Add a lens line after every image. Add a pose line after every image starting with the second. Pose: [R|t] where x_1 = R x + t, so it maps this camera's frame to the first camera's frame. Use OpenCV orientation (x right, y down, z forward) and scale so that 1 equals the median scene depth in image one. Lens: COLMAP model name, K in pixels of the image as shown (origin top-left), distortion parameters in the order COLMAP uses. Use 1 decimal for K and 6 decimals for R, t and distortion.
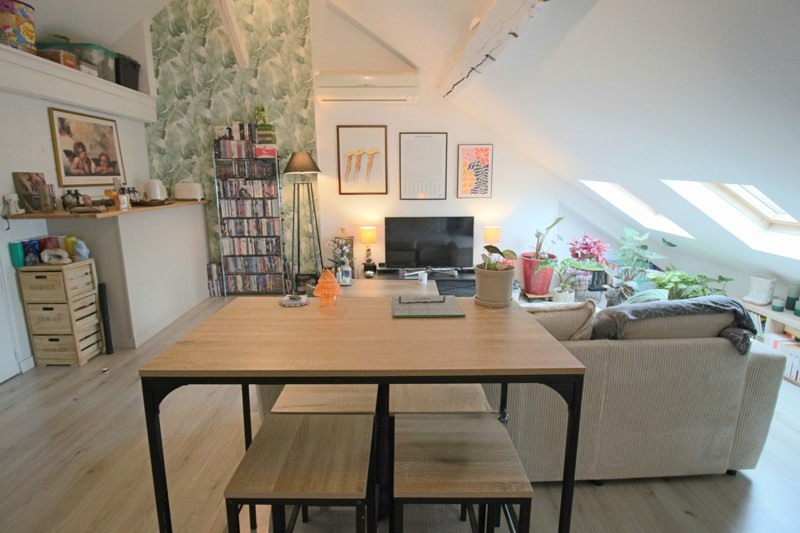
lens RADIAL K [[406.4, 0, 400.0], [0, 406.4, 266.5], [0, 0, 1]] dist [-0.000713, -0.015167]
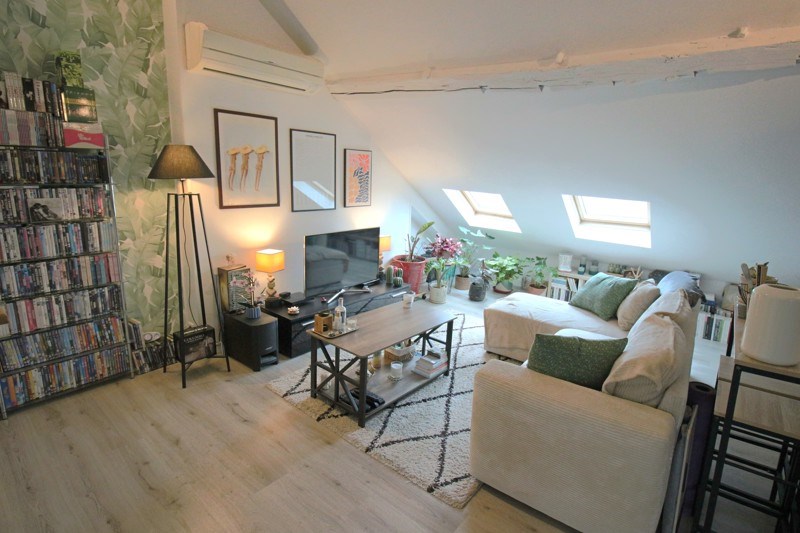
lens RADIAL K [[406.4, 0, 400.0], [0, 406.4, 266.5], [0, 0, 1]] dist [-0.000713, -0.015167]
pose [[0.642960, -0.144995, 0.752050, -0.482648], [0.128389, 0.988427, 0.080803, -0.094807], [-0.755062, 0.044602, 0.654135, 0.314837]]
